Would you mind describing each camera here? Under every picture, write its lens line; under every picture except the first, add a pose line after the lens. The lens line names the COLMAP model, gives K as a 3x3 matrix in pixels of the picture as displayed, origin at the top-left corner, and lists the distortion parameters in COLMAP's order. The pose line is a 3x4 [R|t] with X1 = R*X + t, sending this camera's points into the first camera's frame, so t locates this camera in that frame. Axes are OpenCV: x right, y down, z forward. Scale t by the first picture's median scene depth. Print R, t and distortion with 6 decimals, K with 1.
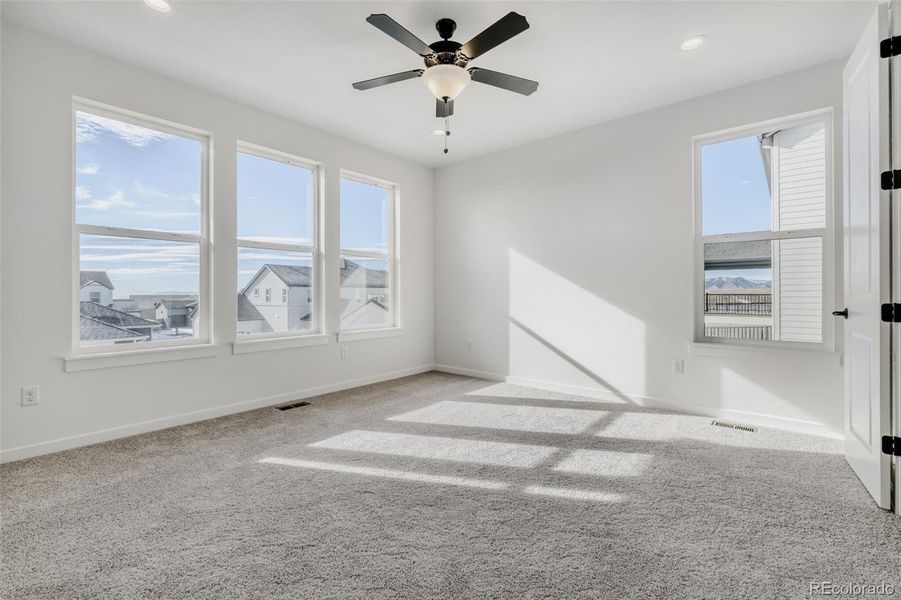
lens RADIAL K [[392.5, 0, 447.9], [0, 392.5, 298.9], [0, 0, 1]] dist [-0.000507, -0.000572]
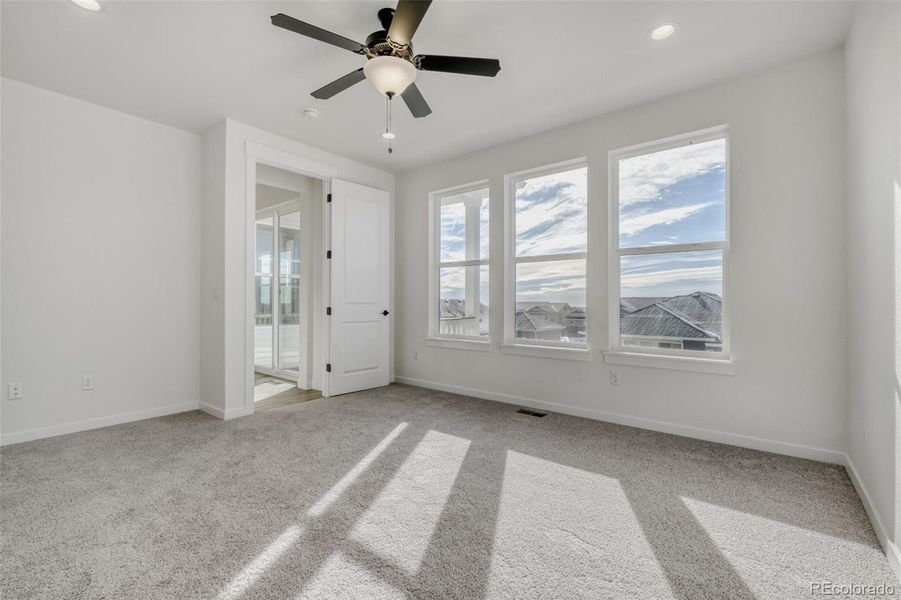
lens RADIAL K [[392.5, 0, 447.9], [0, 392.5, 298.9], [0, 0, 1]] dist [-0.000507, -0.000572]
pose [[0.039337, -0.009818, -0.999178, 0.687479], [-0.018162, 0.999780, -0.010539, -0.010123], [0.999061, 0.018561, 0.039150, 0.819704]]
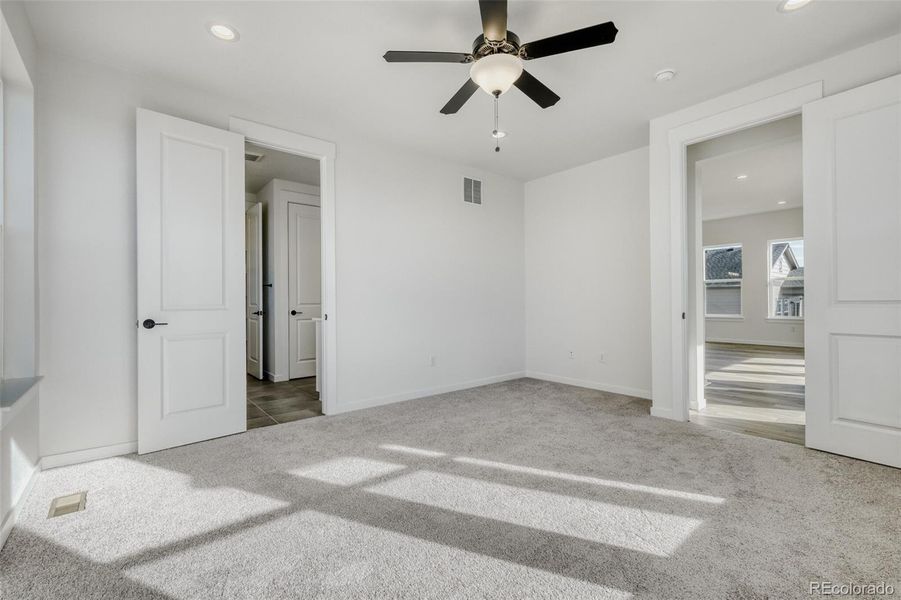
lens RADIAL K [[392.5, 0, 447.9], [0, 392.5, 298.9], [0, 0, 1]] dist [-0.000507, -0.000572]
pose [[-0.987197, 0.006279, 0.159381, -0.016863], [0.008564, 0.999870, 0.013651, -0.024732], [-0.159275, 0.014841, -0.987123, 1.427665]]
